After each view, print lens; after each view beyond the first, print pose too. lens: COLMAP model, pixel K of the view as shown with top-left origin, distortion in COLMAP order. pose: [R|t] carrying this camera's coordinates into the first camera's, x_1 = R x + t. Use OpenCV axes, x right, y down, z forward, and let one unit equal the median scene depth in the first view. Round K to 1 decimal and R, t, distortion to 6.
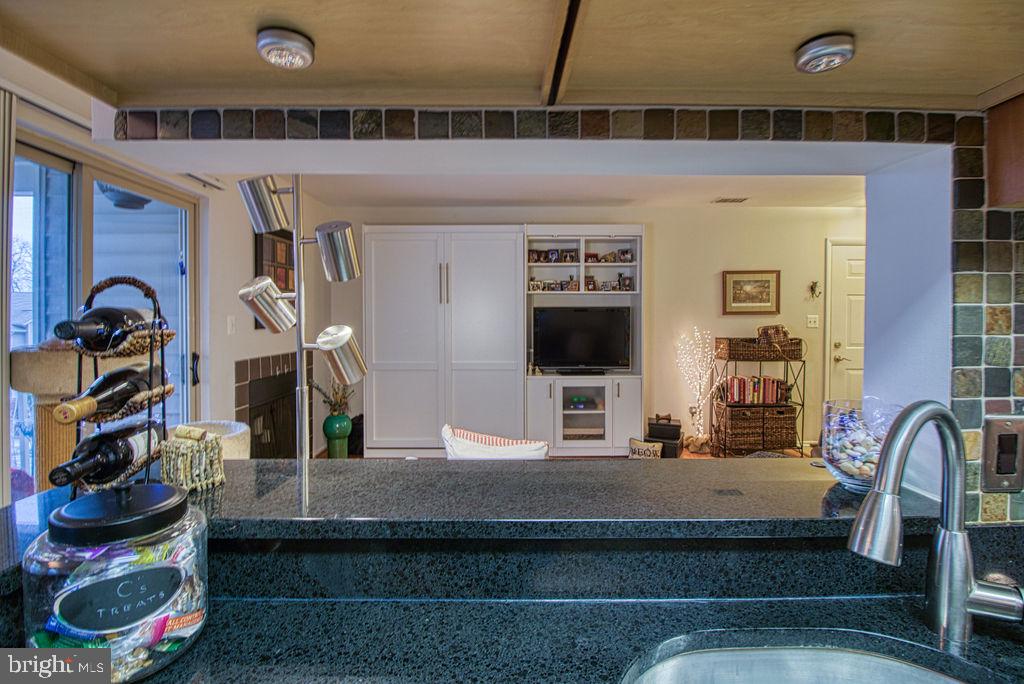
lens RADIAL K [[469.6, 0, 508.6], [0, 469.6, 327.1], [0, 0, 1]] dist [-0.008359, -0.001207]
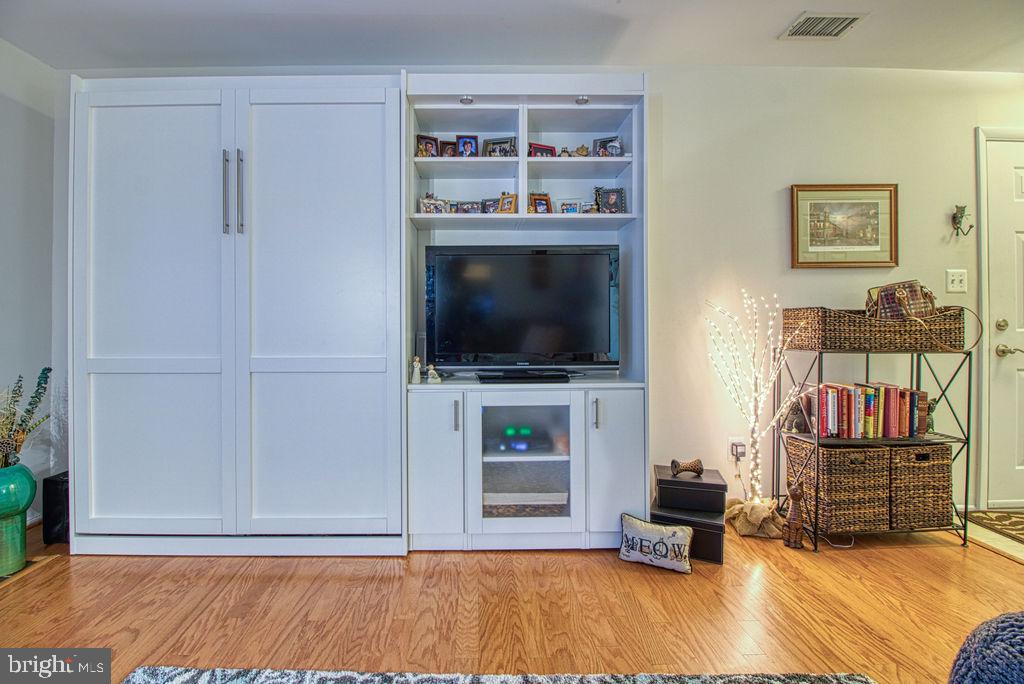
lens RADIAL K [[467.0, 0, 485.7], [0, 467.0, 327.6], [0, 0, 1]] dist [-0.002798, -0.008600]
pose [[0.999953, -0.001135, 0.009594, 0.112396], [0.001338, 0.999775, -0.021169, 0.054871], [-0.009568, 0.021181, 0.999730, 0.507595]]
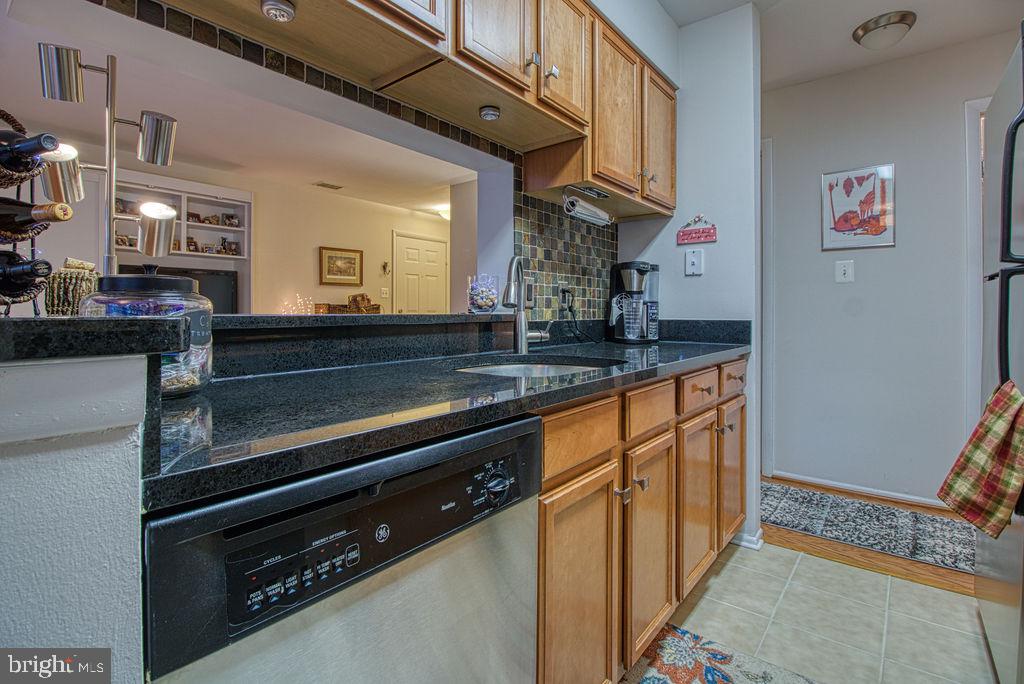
lens RADIAL K [[484.1, 0, 500.4], [0, 484.1, 311.2], [0, 0, 1]] dist [-0.014568, -0.001070]
pose [[0.638843, 0.004050, 0.769326, -0.175895], [0.016969, 0.999669, -0.019354, 0.072275], [-0.769150, 0.025419, 0.638563, -0.092595]]
